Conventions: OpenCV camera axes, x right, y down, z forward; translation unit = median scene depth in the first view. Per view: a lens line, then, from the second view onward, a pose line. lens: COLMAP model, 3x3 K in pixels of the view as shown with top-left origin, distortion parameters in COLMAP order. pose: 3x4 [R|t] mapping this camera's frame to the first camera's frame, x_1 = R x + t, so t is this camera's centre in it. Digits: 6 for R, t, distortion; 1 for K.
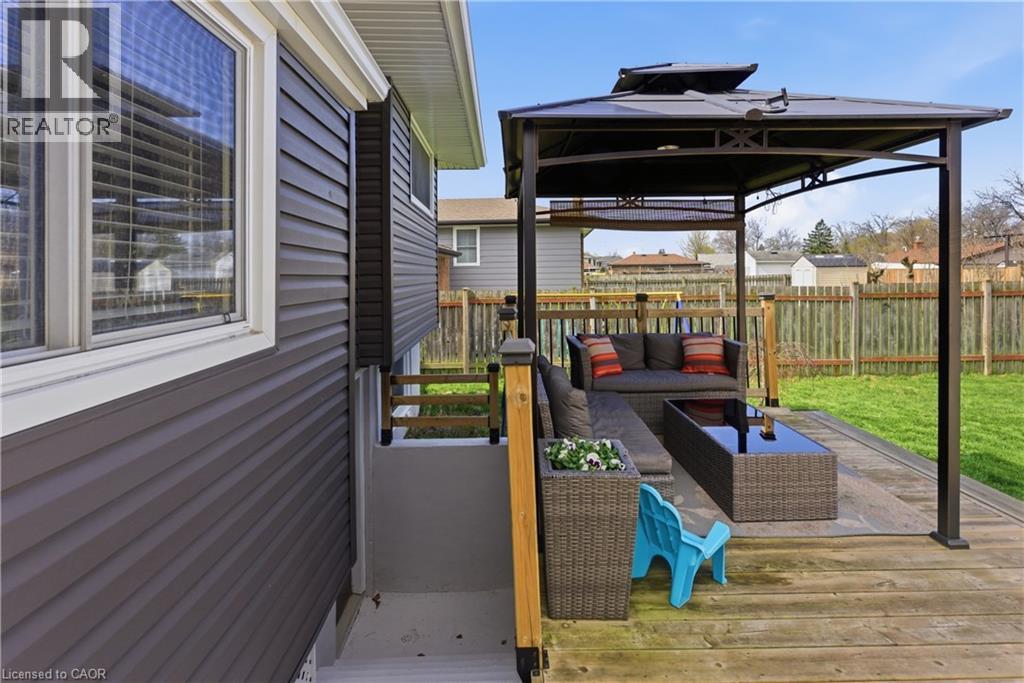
lens RADIAL K [[422.4, 0, 511.6], [0, 422.4, 331.7], [0, 0, 1]] dist [-0.004630, -0.000157]
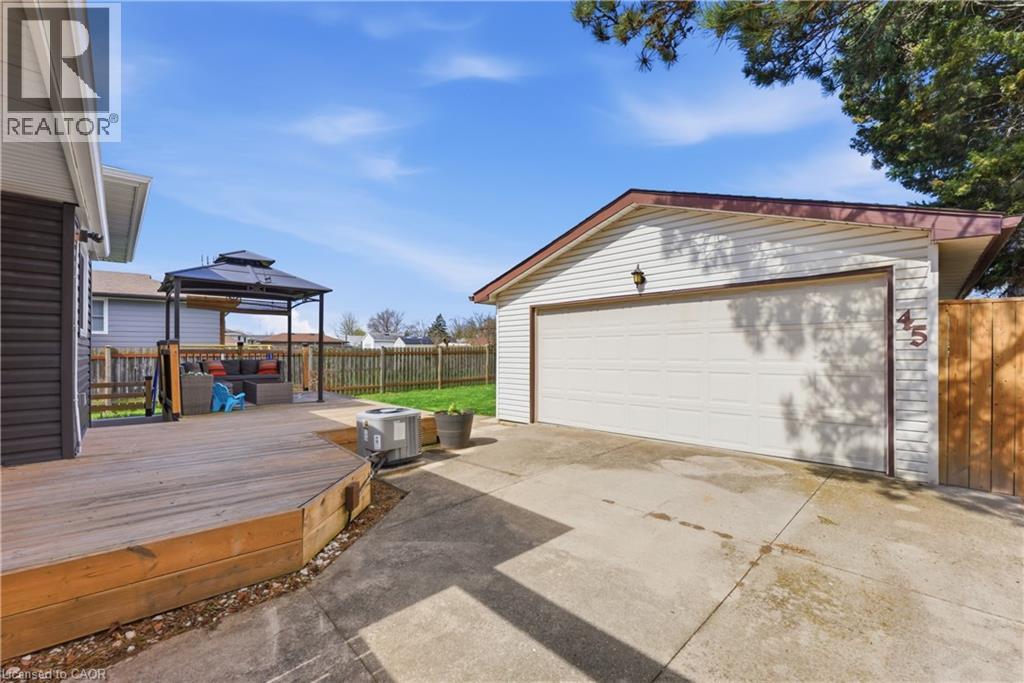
lens RADIAL K [[422.4, 0, 511.3], [0, 422.4, 339.9], [0, 0, 1]] dist [-0.004630, -0.000157]
pose [[0.740266, 0.029734, 0.671656, -0.064957], [0.088629, 0.985987, -0.141332, 0.190663], [-0.666446, 0.164152, 0.727258, -0.865887]]
